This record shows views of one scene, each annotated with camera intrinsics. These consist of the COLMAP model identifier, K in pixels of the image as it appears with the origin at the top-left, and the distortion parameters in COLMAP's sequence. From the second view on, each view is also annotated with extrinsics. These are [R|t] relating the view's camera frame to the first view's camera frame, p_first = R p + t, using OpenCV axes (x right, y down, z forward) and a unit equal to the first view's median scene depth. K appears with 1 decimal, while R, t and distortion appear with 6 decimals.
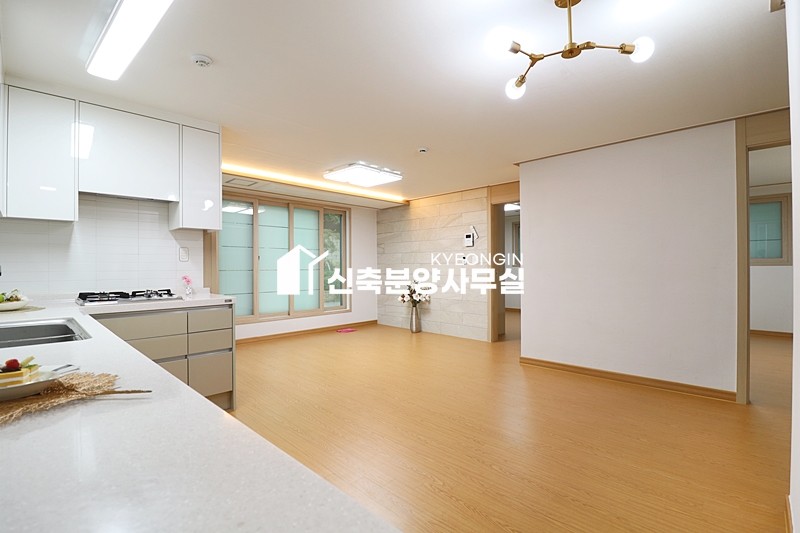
lens RADIAL K [[370.7, 0, 405.7], [0, 370.7, 266.6], [0, 0, 1]] dist [0.000387, -0.011671]
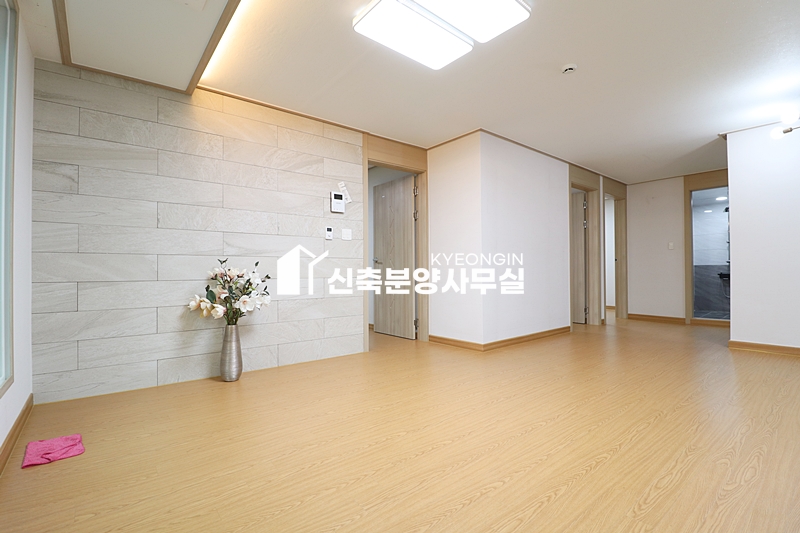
lens RADIAL K [[370.7, 0, 405.7], [0, 370.7, 266.6], [0, 0, 1]] dist [0.000387, -0.011671]
pose [[0.112425, 0.015794, 0.993535, -0.417117], [0.003838, 0.999859, -0.016329, 0.046089], [-0.993653, 0.005649, 0.112349, 0.745367]]
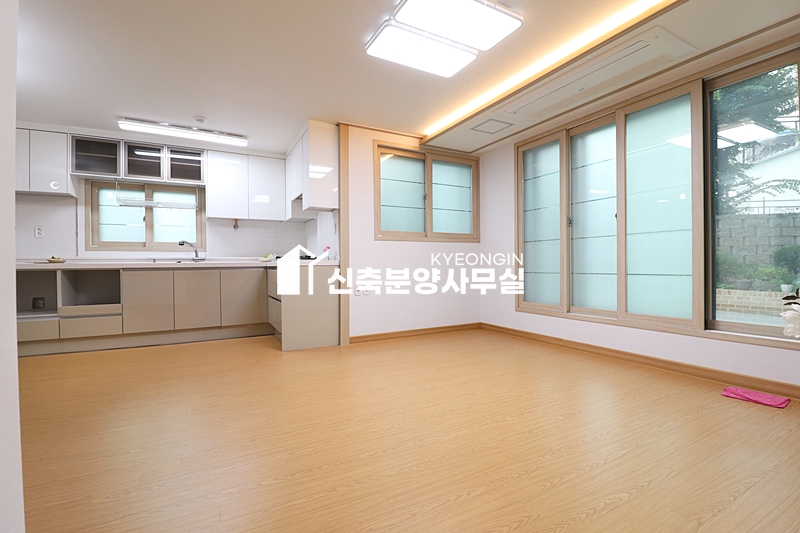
lens RADIAL K [[370.7, 0, 405.7], [0, 370.7, 266.6], [0, 0, 1]] dist [0.000387, -0.011671]
pose [[-0.299516, 0.011999, -0.954016, 0.280905], [0.012334, 0.999886, 0.008704, 0.044956], [0.954012, -0.009160, -0.299630, 0.827589]]
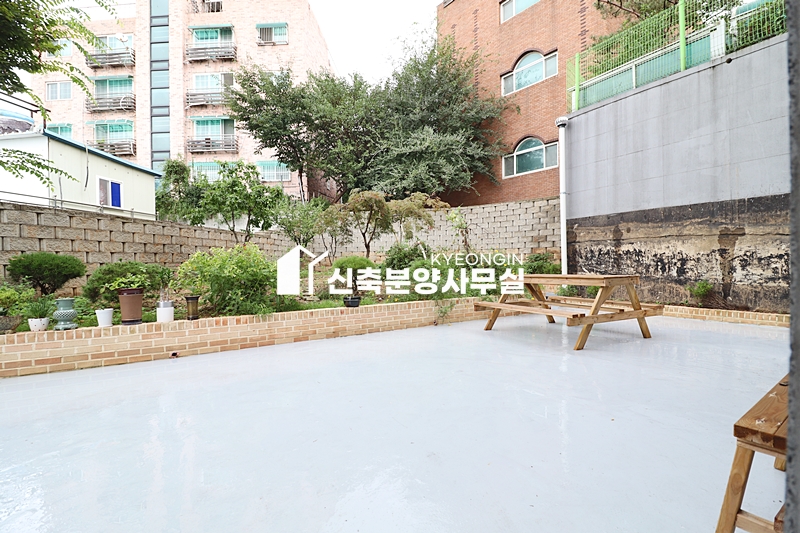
lens RADIAL K [[370.7, 0, 405.7], [0, 370.7, 266.6], [0, 0, 1]] dist [0.000387, -0.011671]
pose [[0.969145, -0.005922, -0.246418, -0.229966], [0.009601, 0.999860, 0.013733, 0.031429], [0.246302, -0.015675, 0.969066, 1.078861]]
